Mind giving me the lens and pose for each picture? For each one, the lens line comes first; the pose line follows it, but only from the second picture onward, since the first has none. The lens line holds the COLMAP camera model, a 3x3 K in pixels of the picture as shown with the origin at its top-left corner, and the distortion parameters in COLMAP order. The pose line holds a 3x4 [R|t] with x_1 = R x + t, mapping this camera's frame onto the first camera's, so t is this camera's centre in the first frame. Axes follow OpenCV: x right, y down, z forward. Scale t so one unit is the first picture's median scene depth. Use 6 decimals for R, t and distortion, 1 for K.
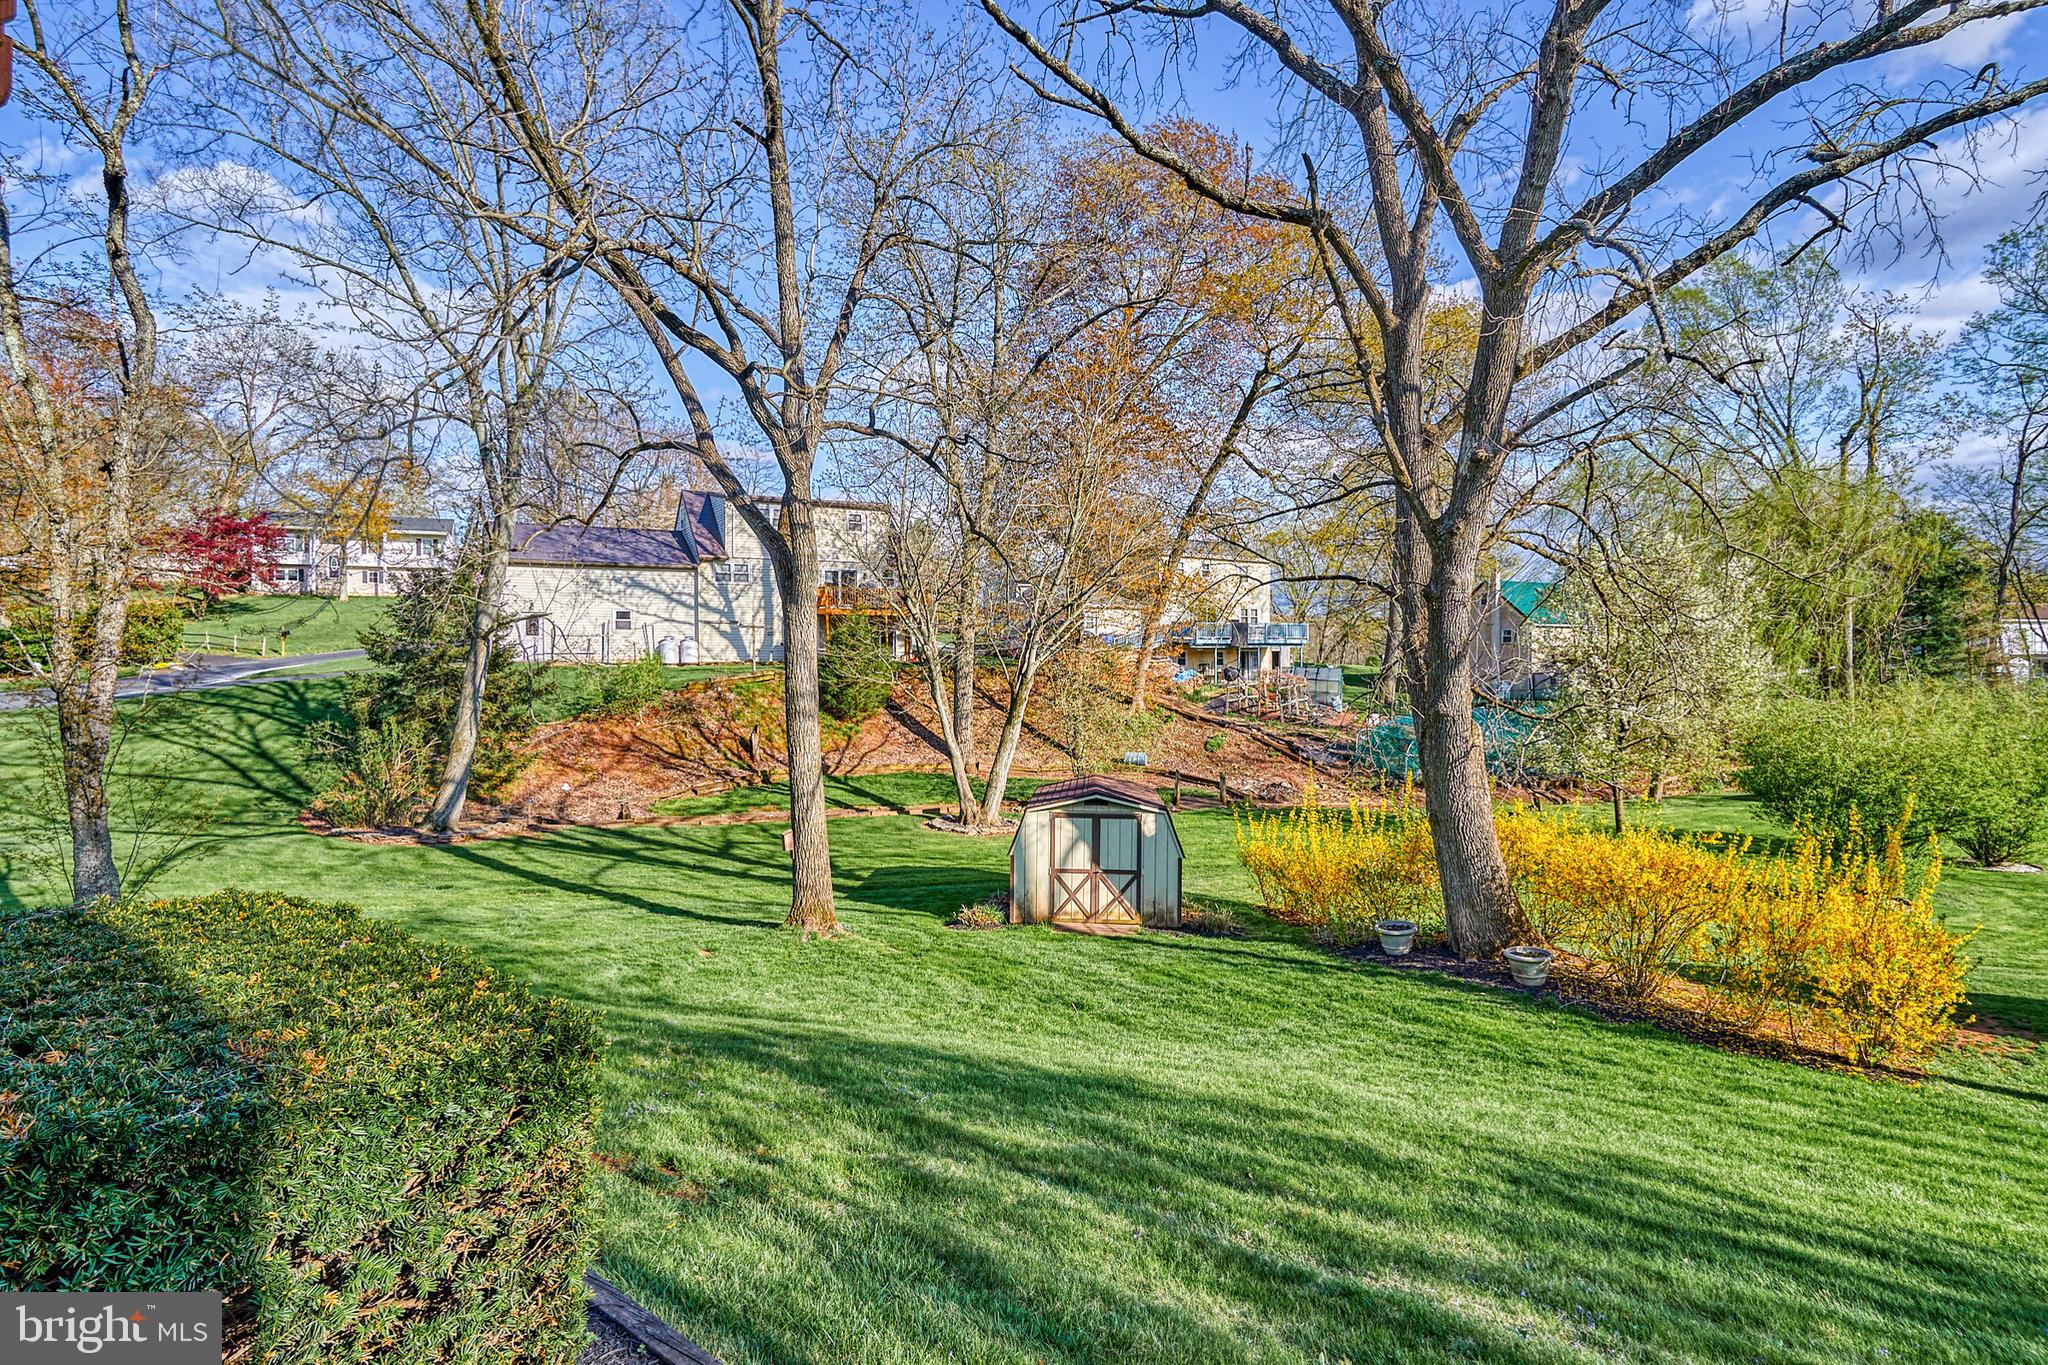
lens RADIAL K [[1093.7, 0, 1024.0], [0, 1093.7, 682.5], [0, 0, 1]] dist [-0.042153, 0.038616]
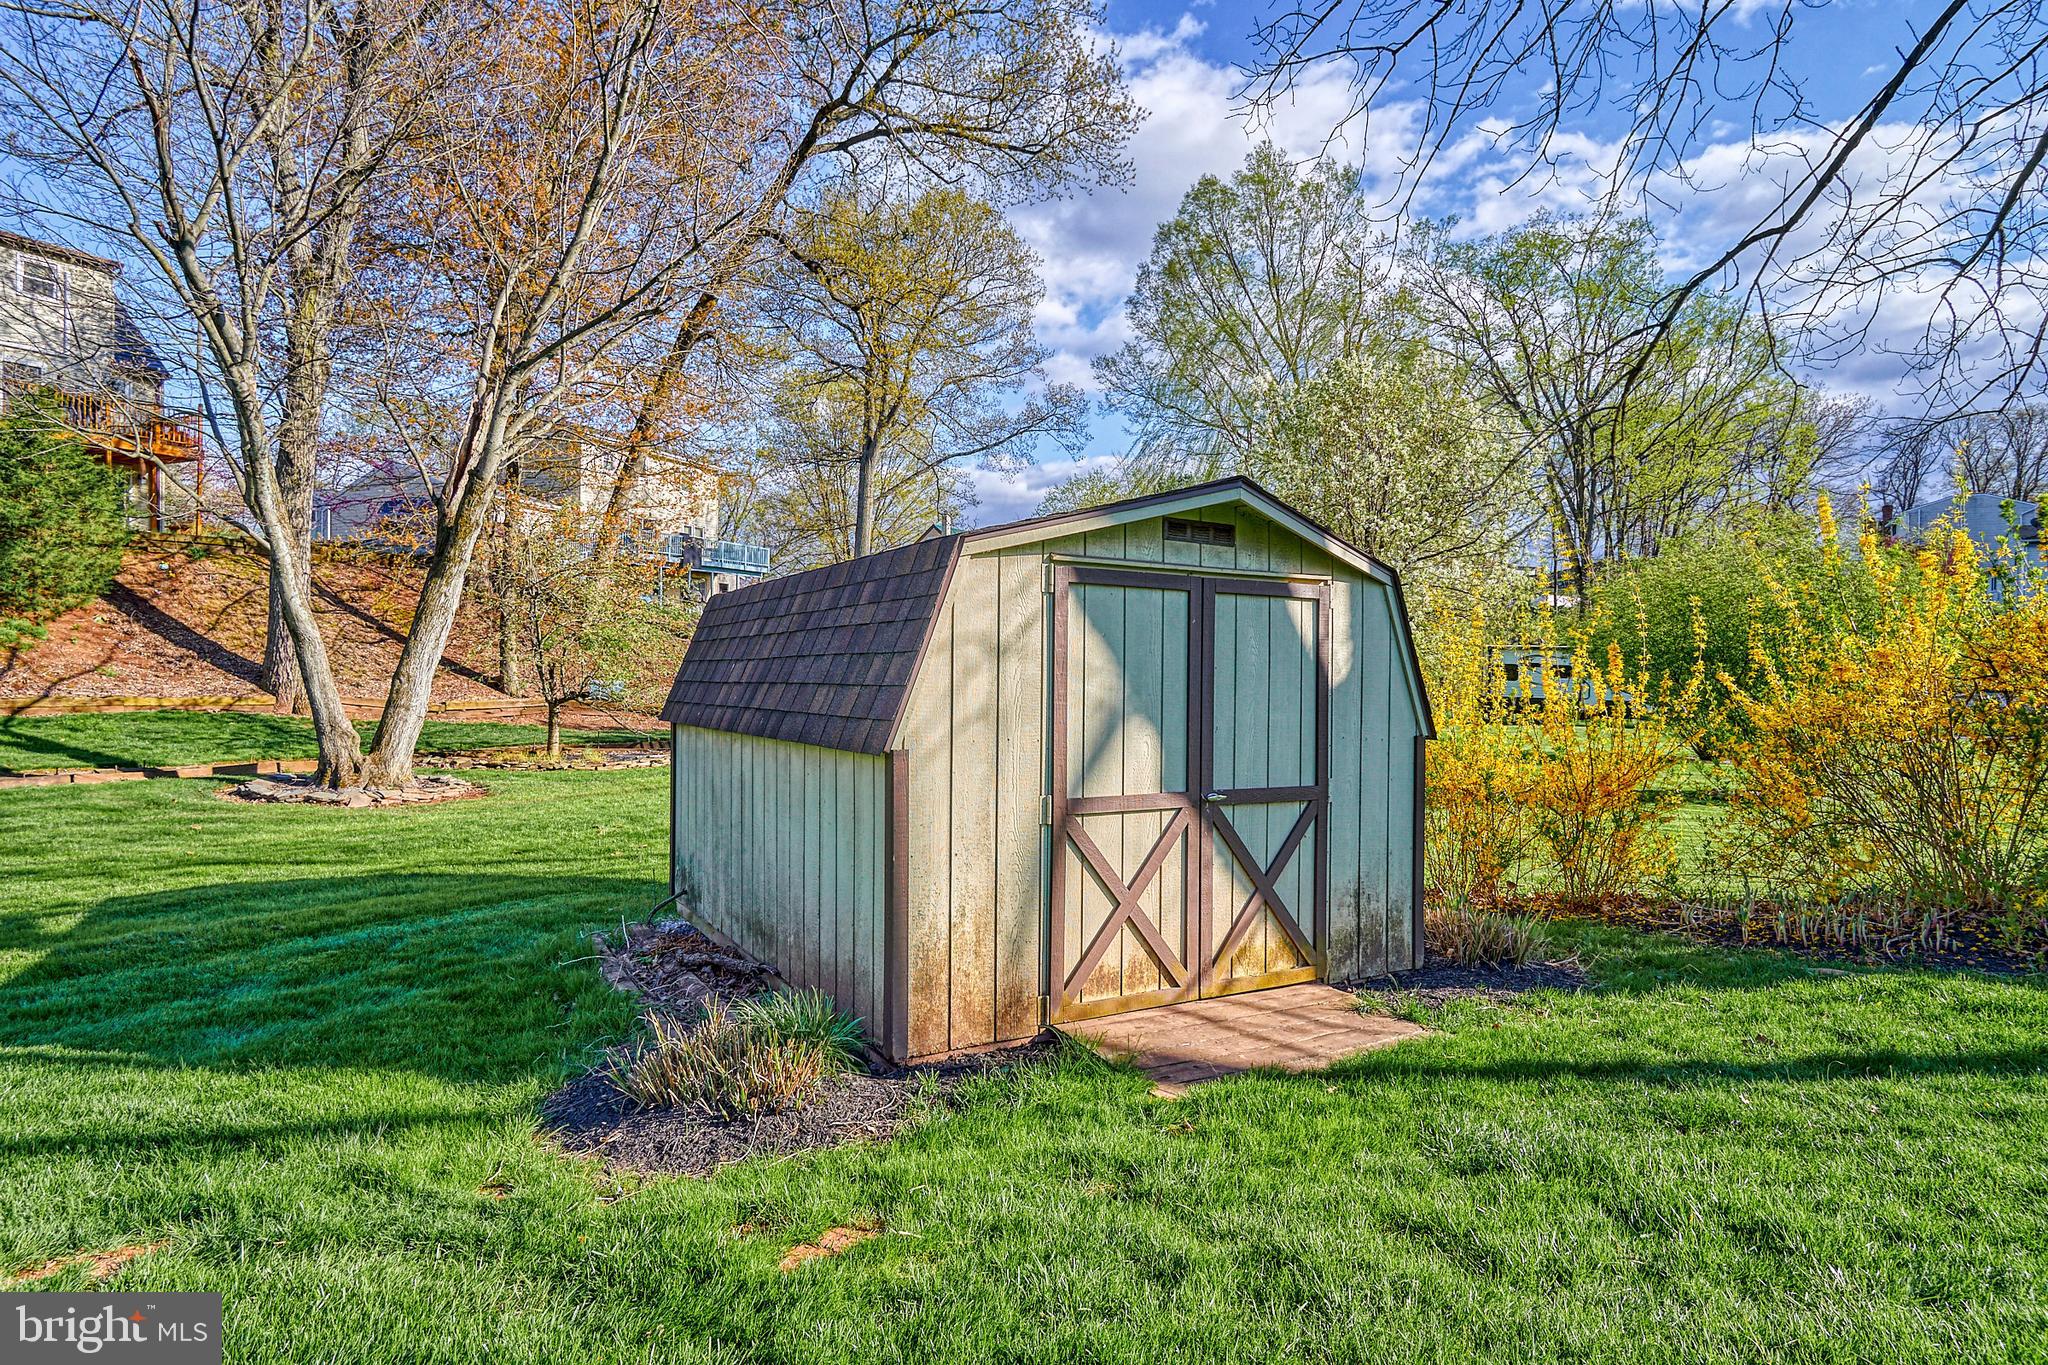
lens RADIAL K [[1099.5, 0, 1024.0], [0, 1099.5, 682.5], [0, 0, 1]] dist [-0.029390, 0.009282]
pose [[0.836937, 0.001248, 0.547298, -0.061131], [-0.003630, 0.999988, 0.003271, 0.083137], [-0.547287, -0.004724, 0.836931, 0.462905]]
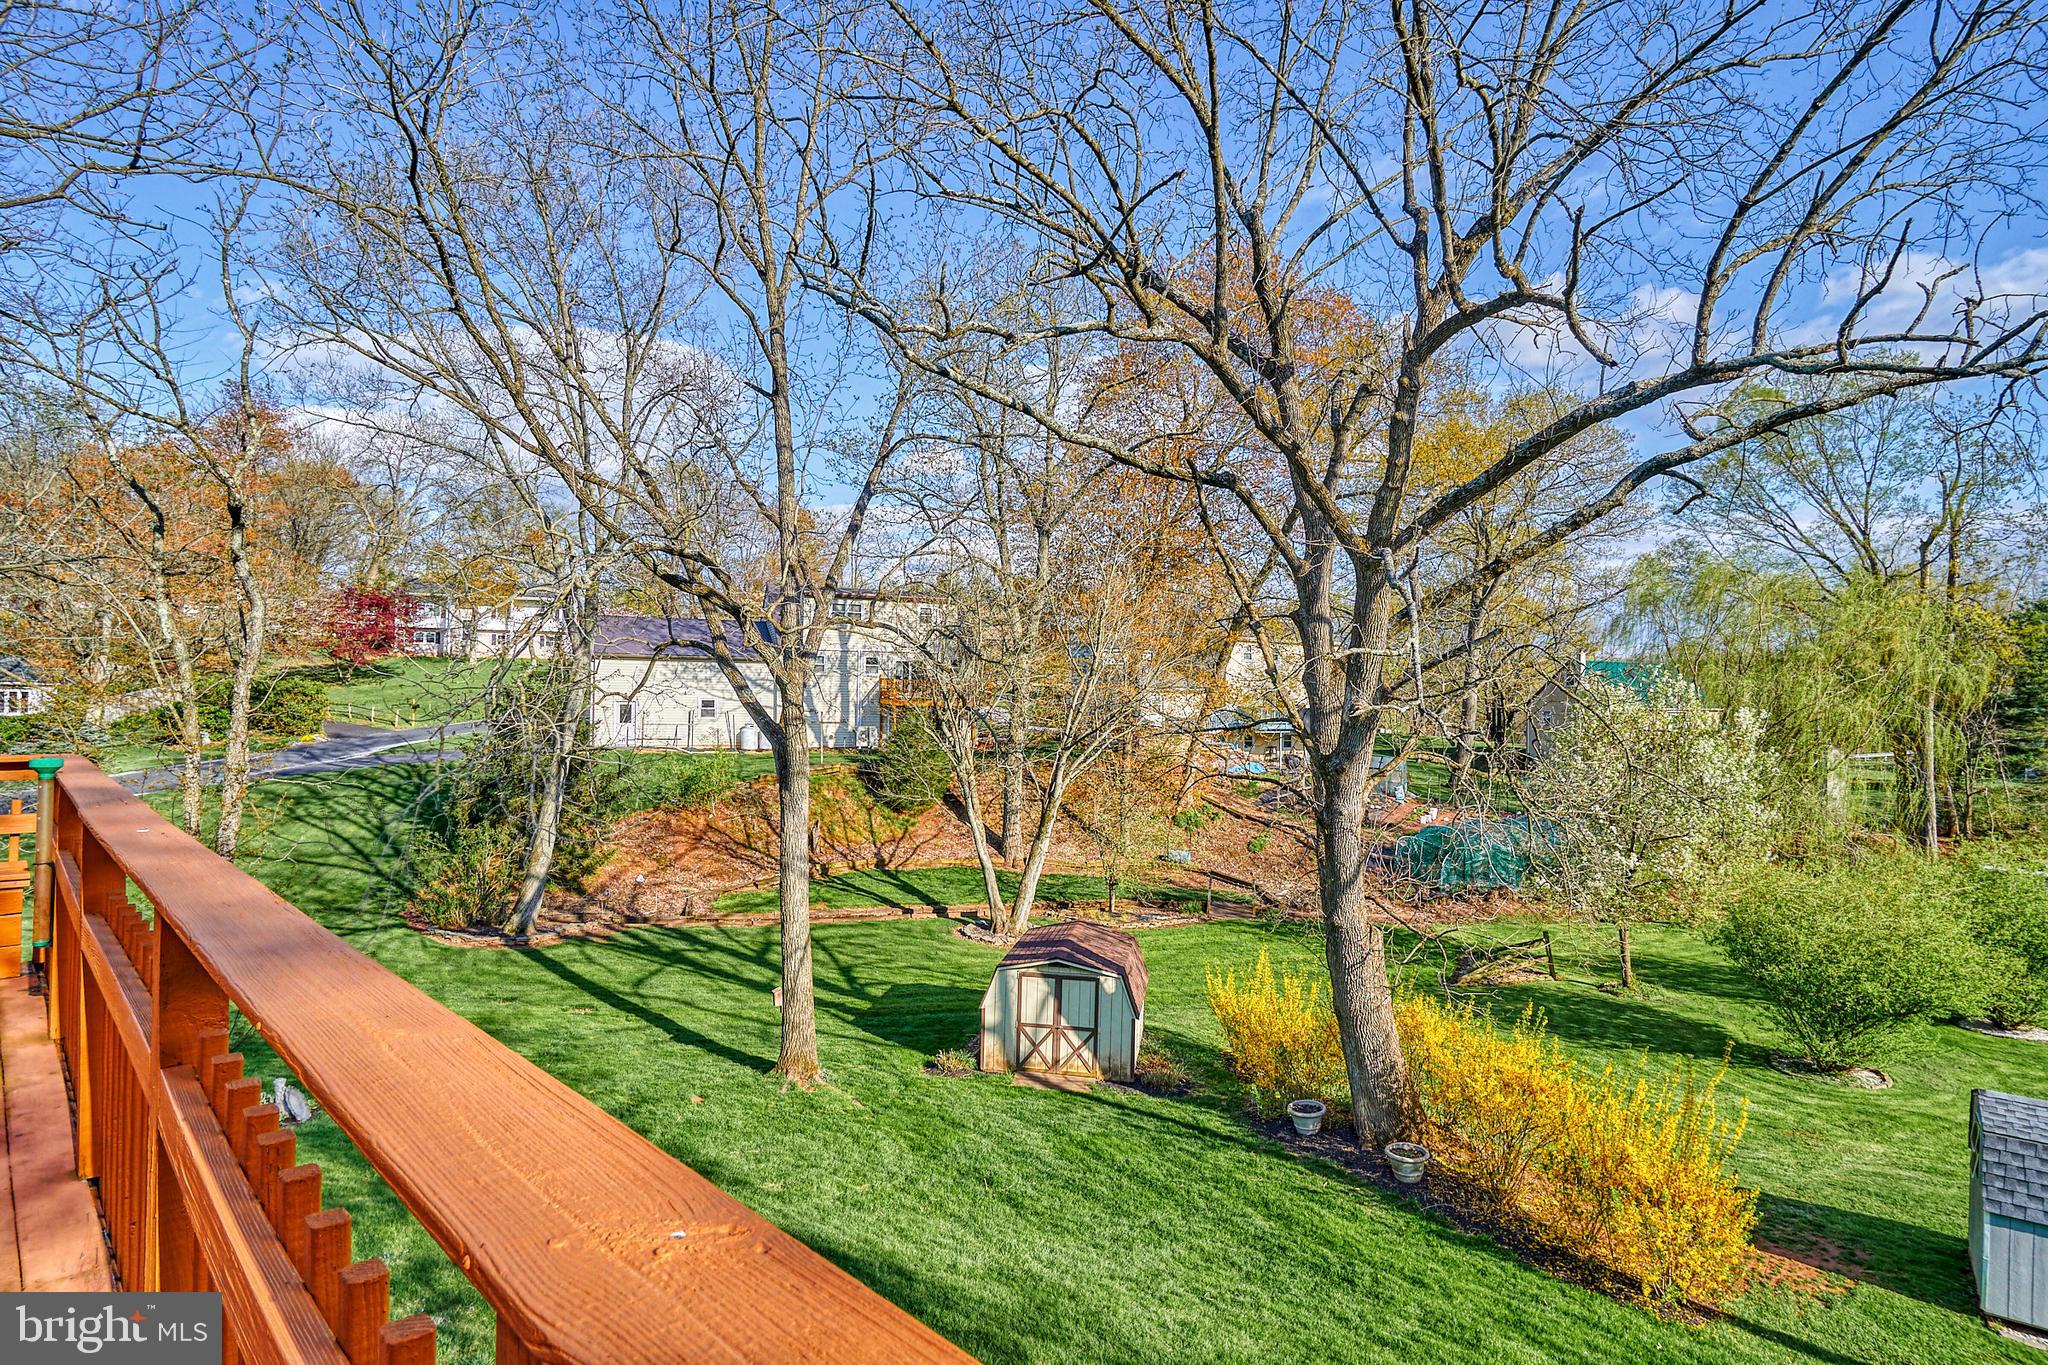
lens RADIAL K [[1099.5, 0, 1024.0], [0, 1099.5, 682.5], [0, 0, 1]] dist [-0.029390, 0.009282]
pose [[0.994413, 0.015812, -0.104364, 0.081533], [-0.018967, 0.999390, -0.029309, -0.082222], [0.103837, 0.031125, 0.994107, -0.070384]]
